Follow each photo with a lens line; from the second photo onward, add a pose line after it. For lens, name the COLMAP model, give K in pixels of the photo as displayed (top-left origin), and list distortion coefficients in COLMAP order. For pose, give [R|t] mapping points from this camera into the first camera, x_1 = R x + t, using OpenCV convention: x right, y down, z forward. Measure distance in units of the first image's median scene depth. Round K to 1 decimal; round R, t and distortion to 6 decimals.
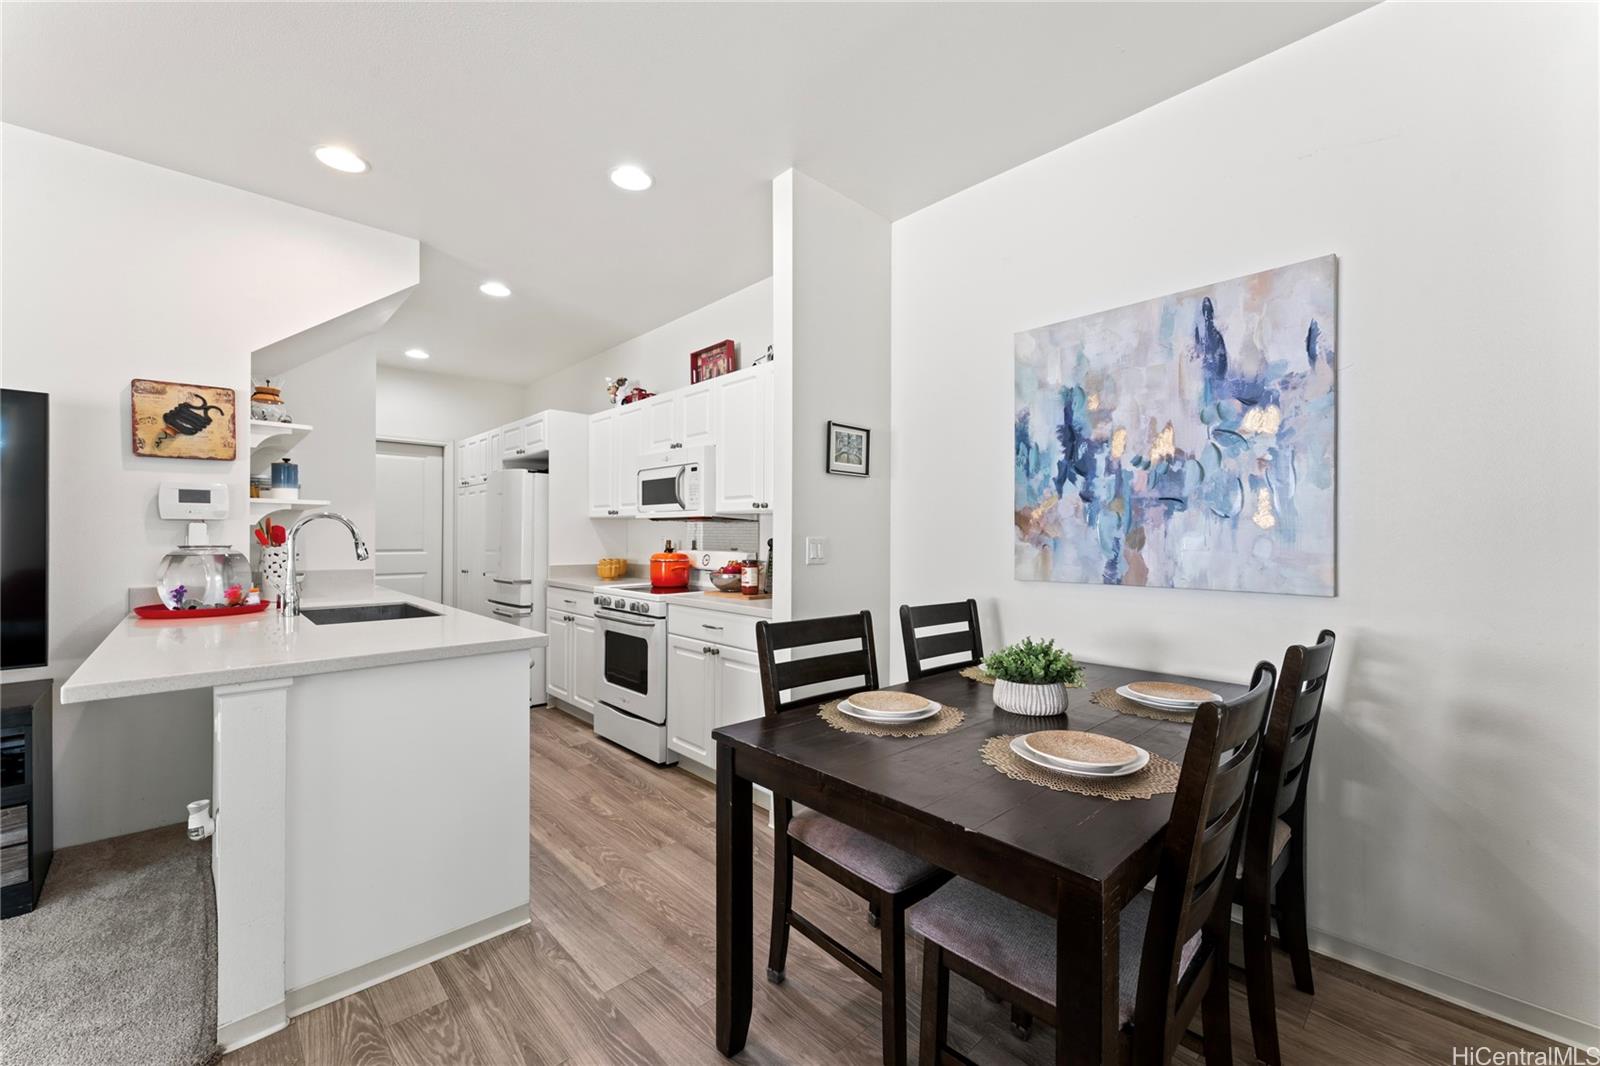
lens RADIAL K [[644.3, 0, 798.0], [0, 644.3, 531.4], [0, 0, 1]] dist [-0.000447, -0.000356]
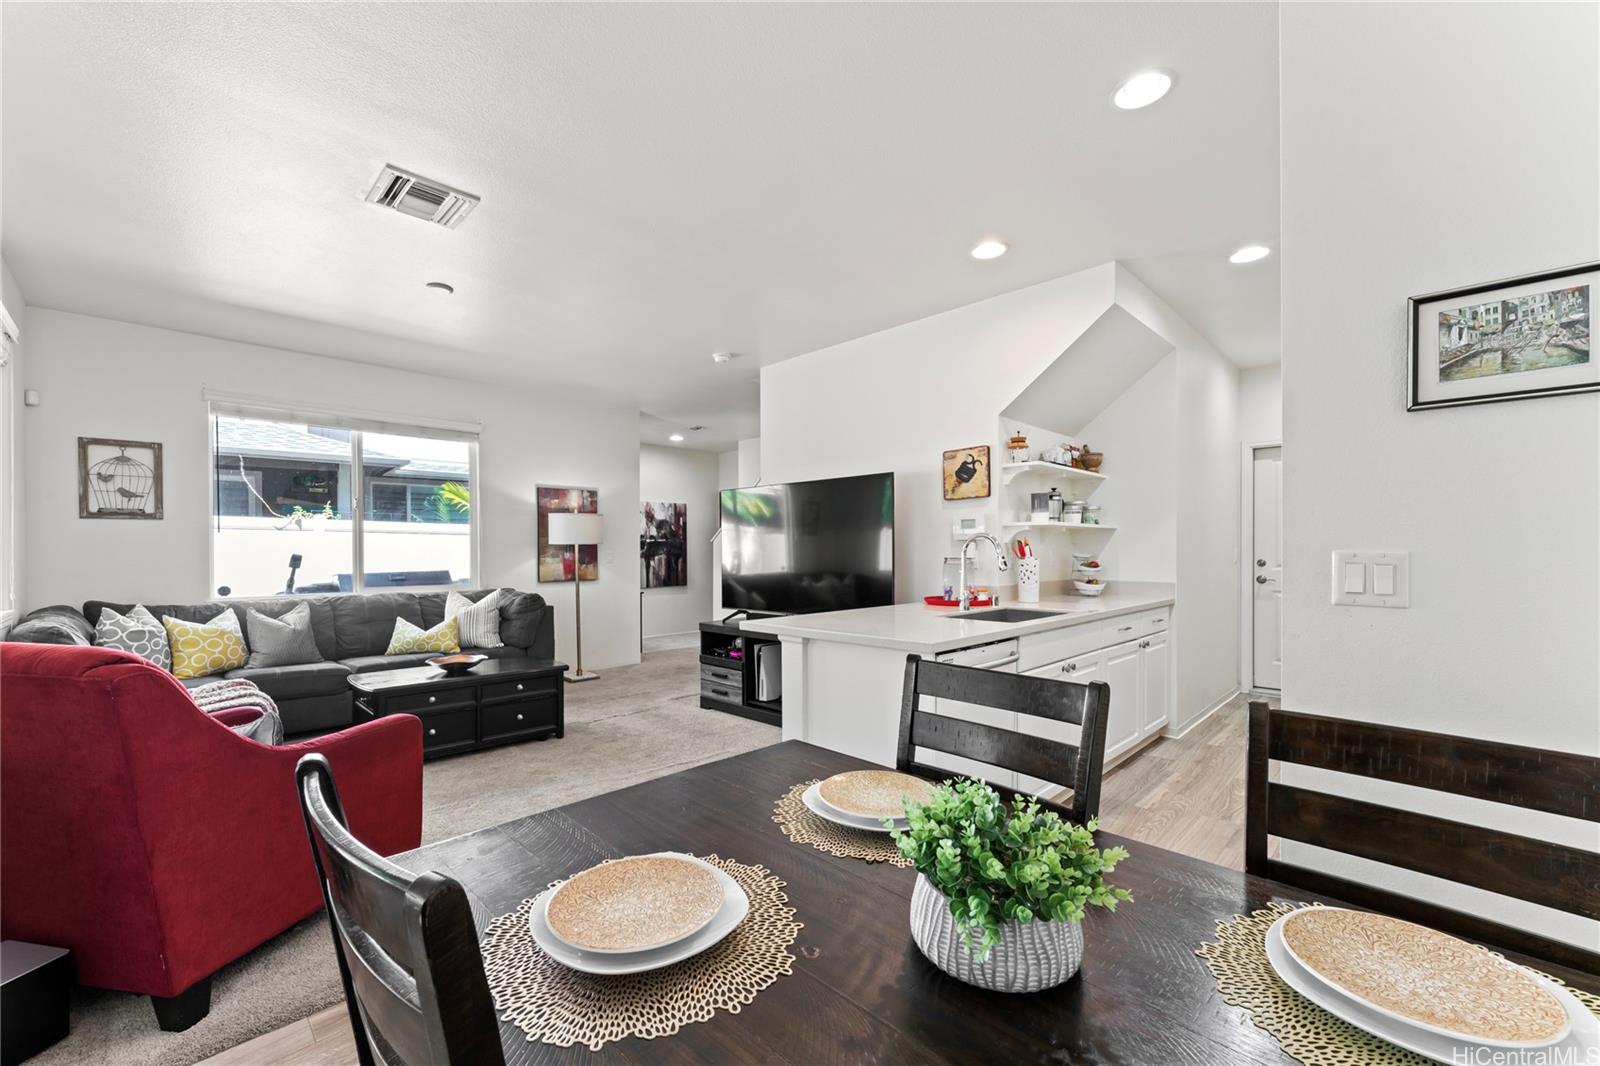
lens RADIAL K [[644.3, 0, 799.5], [0, 644.3, 553.6], [0, 0, 1]] dist [-0.000447, -0.000356]
pose [[0.032241, 0.001832, -0.999478, 0.572865], [0.011456, 0.999932, 0.002203, 0.005694], [0.999414, -0.011521, 0.032218, 0.630758]]
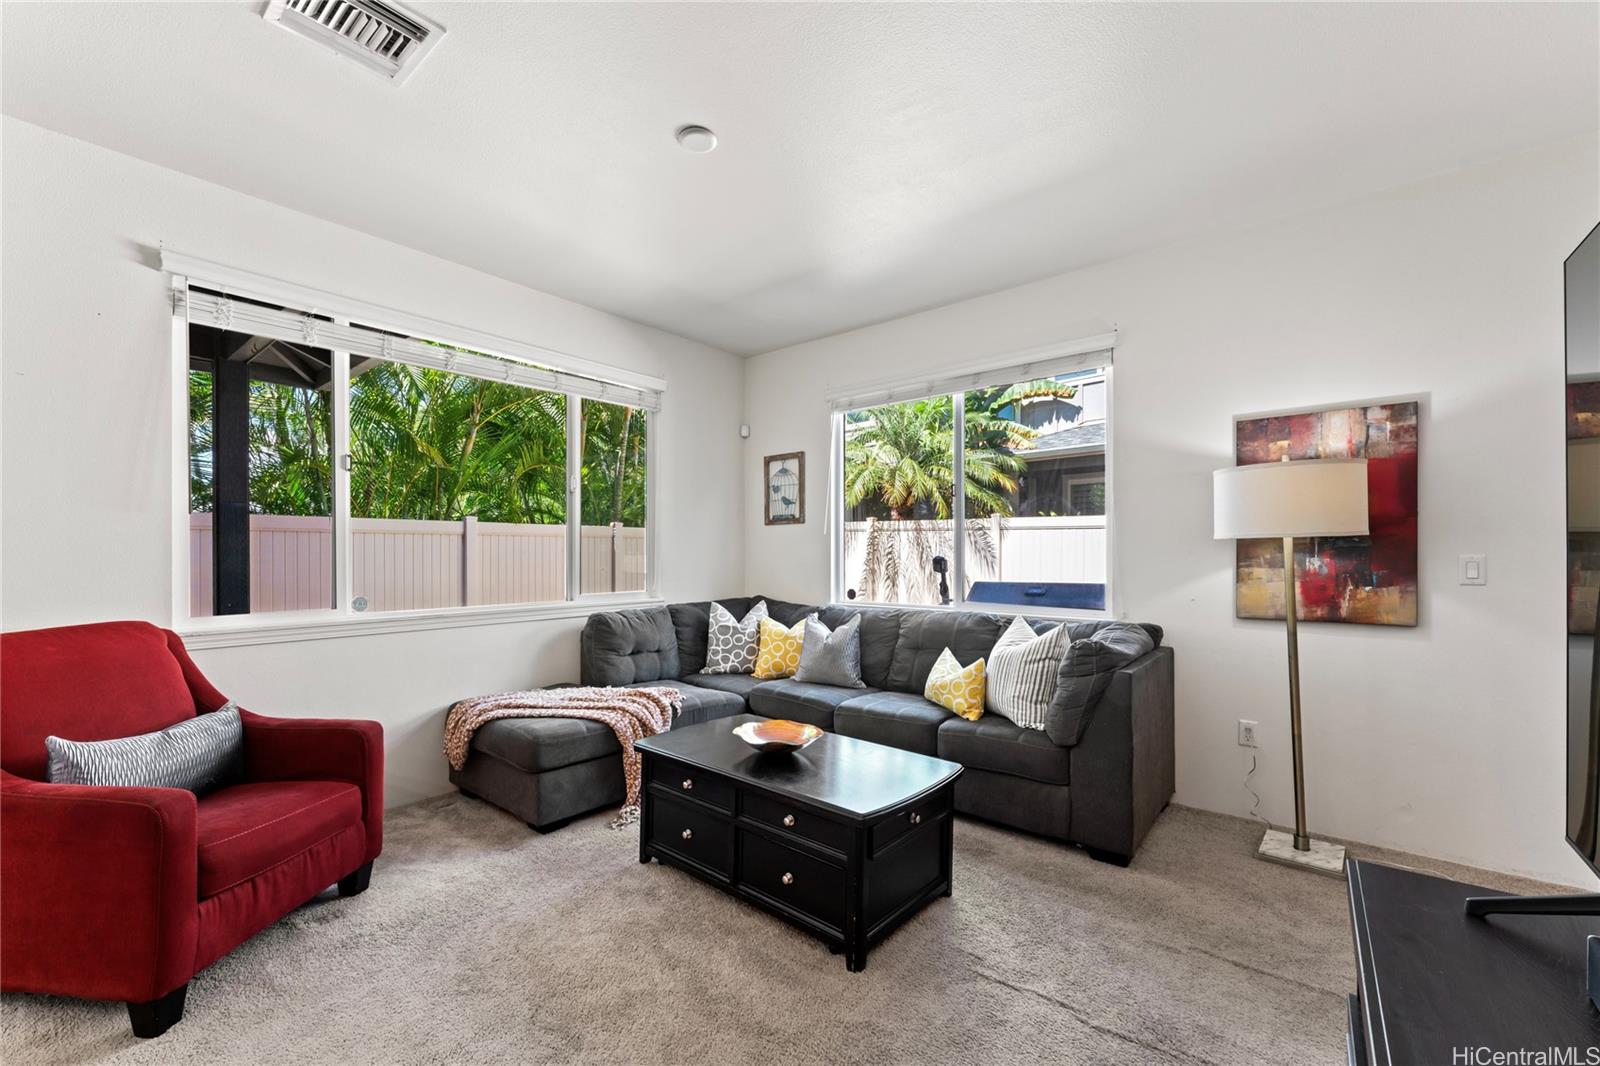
lens RADIAL K [[644.3, 0, 786.1], [0, 644.3, 564.4], [0, 0, 1]] dist [-0.000447, -0.000356]
pose [[-0.993021, 0.002959, -0.117904, -0.986004], [0.001619, 0.999933, 0.011459, -0.005200], [0.117930, 0.011188, -0.992959, 0.801710]]
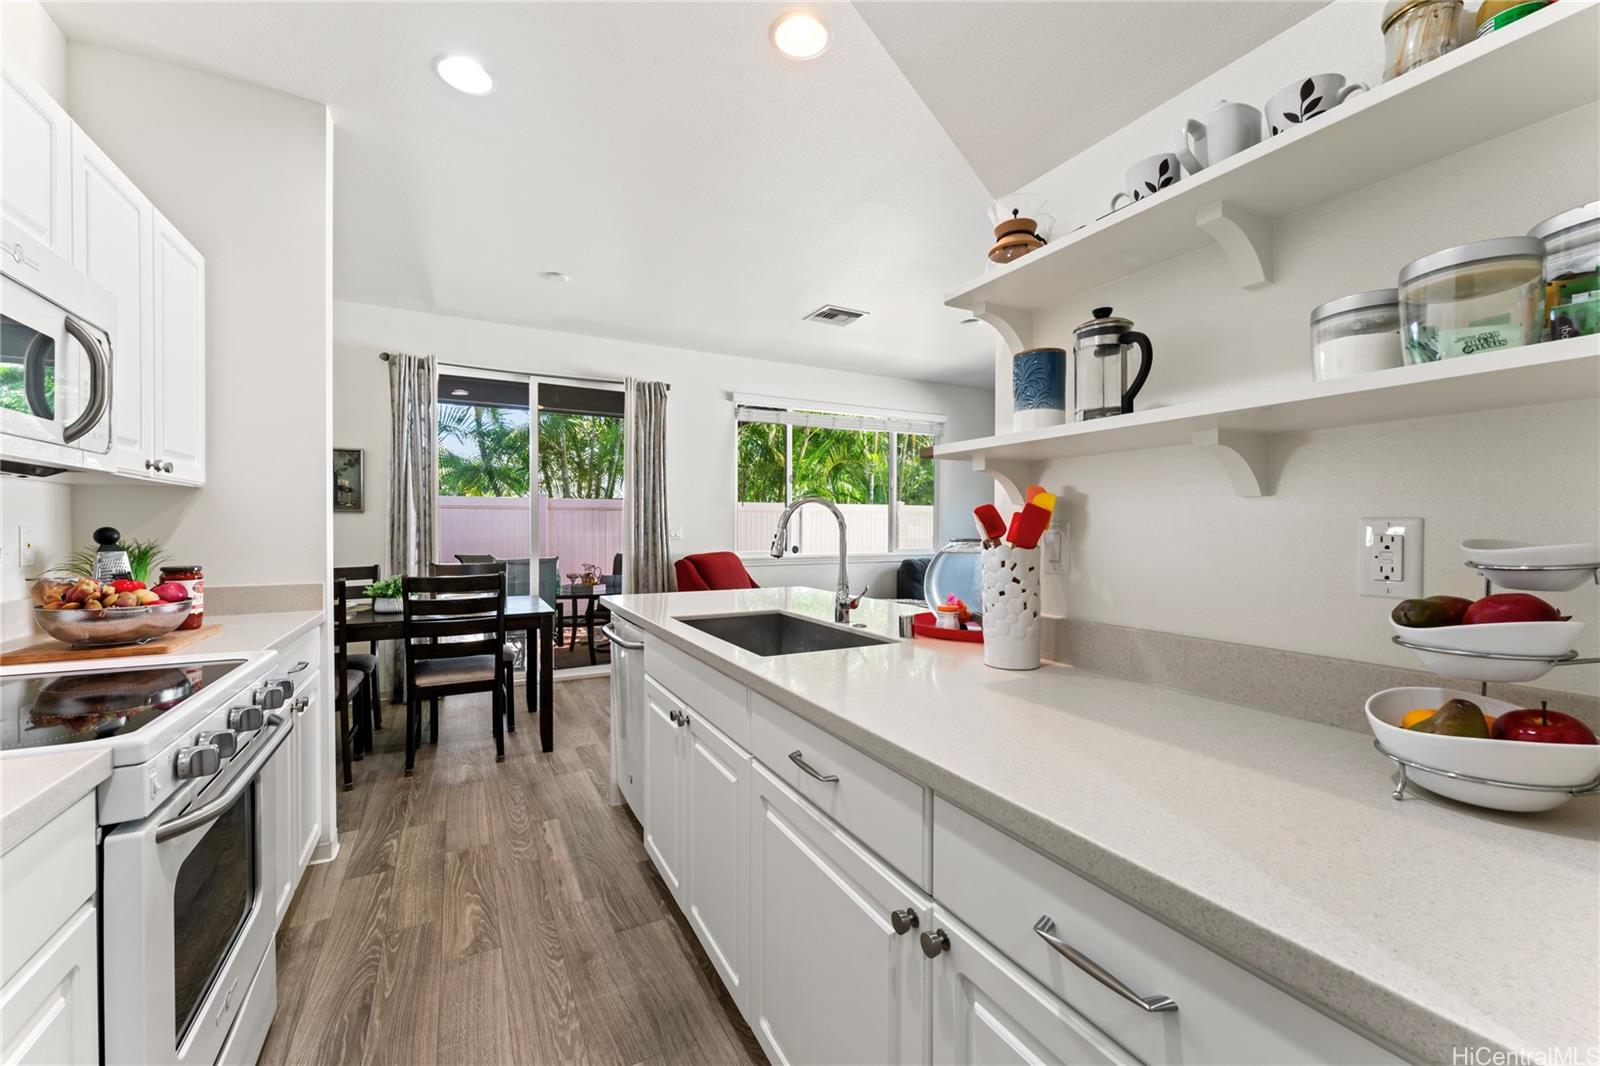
lens RADIAL K [[644.3, 0, 796.8], [0, 644.3, 527.5], [0, 0, 1]] dist [-0.000447, -0.000356]
pose [[-0.965200, -0.007503, 0.261405, -0.974681], [-0.008872, 0.999952, -0.004059, 0.010555], [-0.261362, -0.006237, -0.965221, 1.878517]]
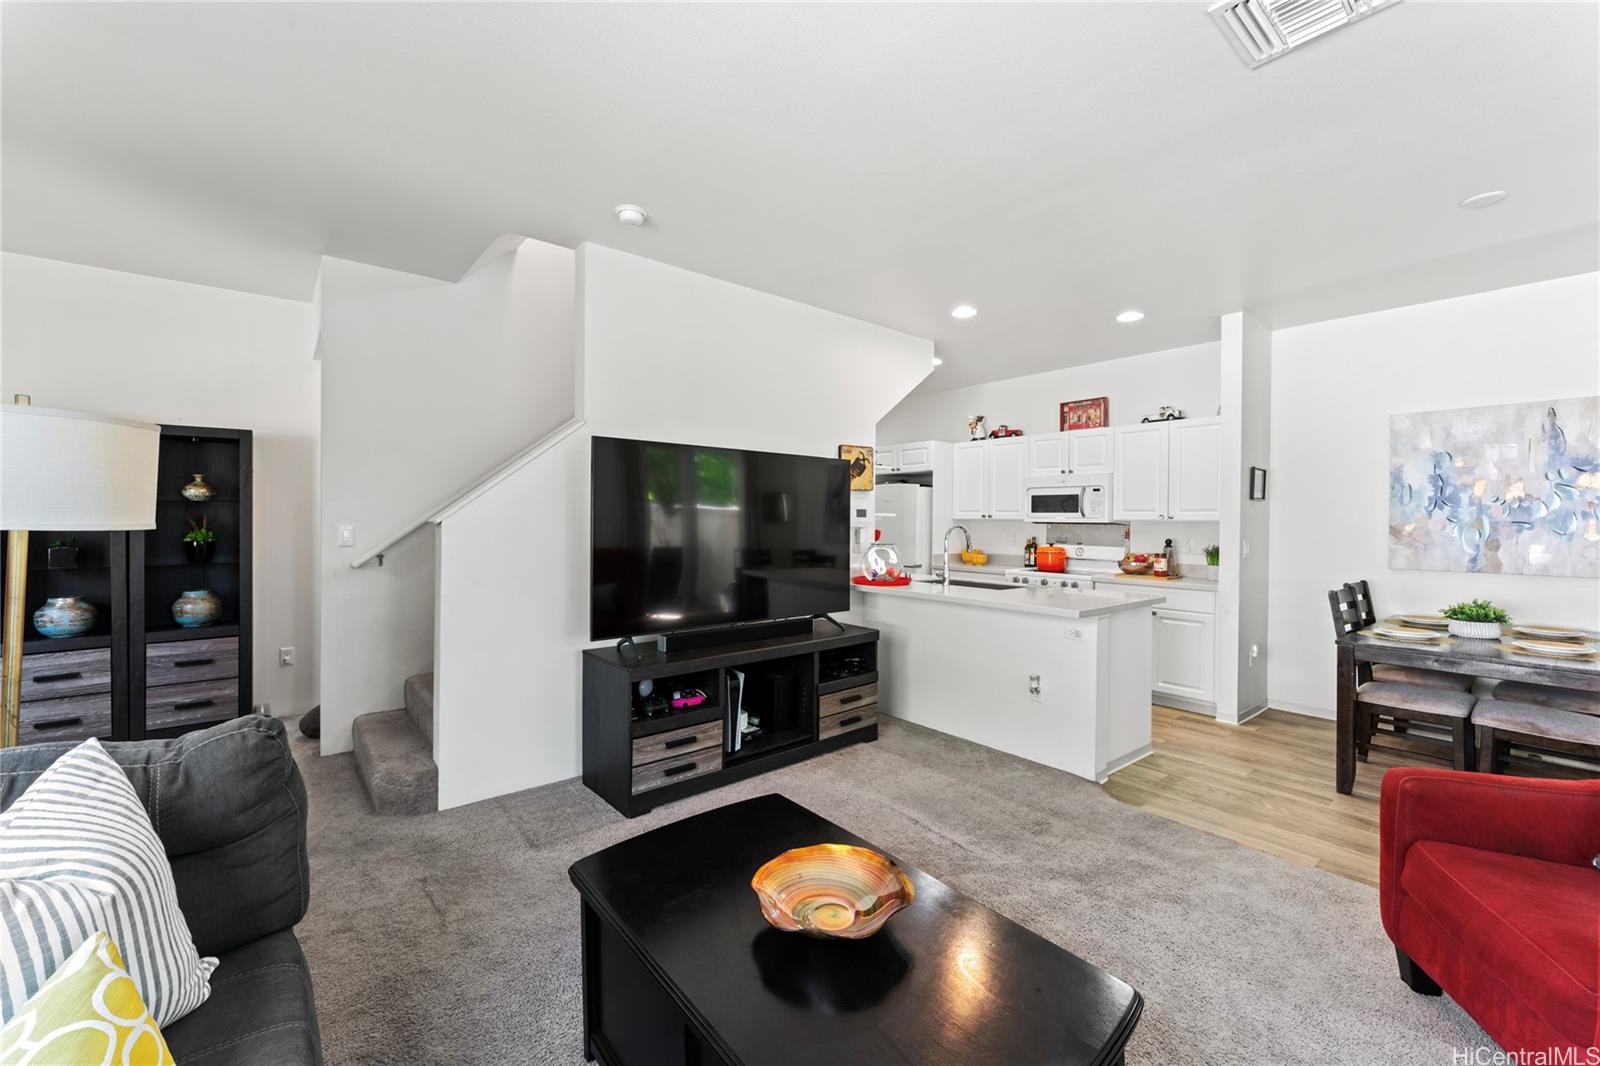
lens RADIAL K [[644.3, 0, 803.4], [0, 644.3, 523.9], [0, 0, 1]] dist [-0.000447, -0.000356]
pose [[0.997655, 0.006083, -0.068166, -1.081057], [-0.005161, 0.999893, 0.013695, -0.054103], [0.068242, -0.013311, 0.997580, -0.749133]]
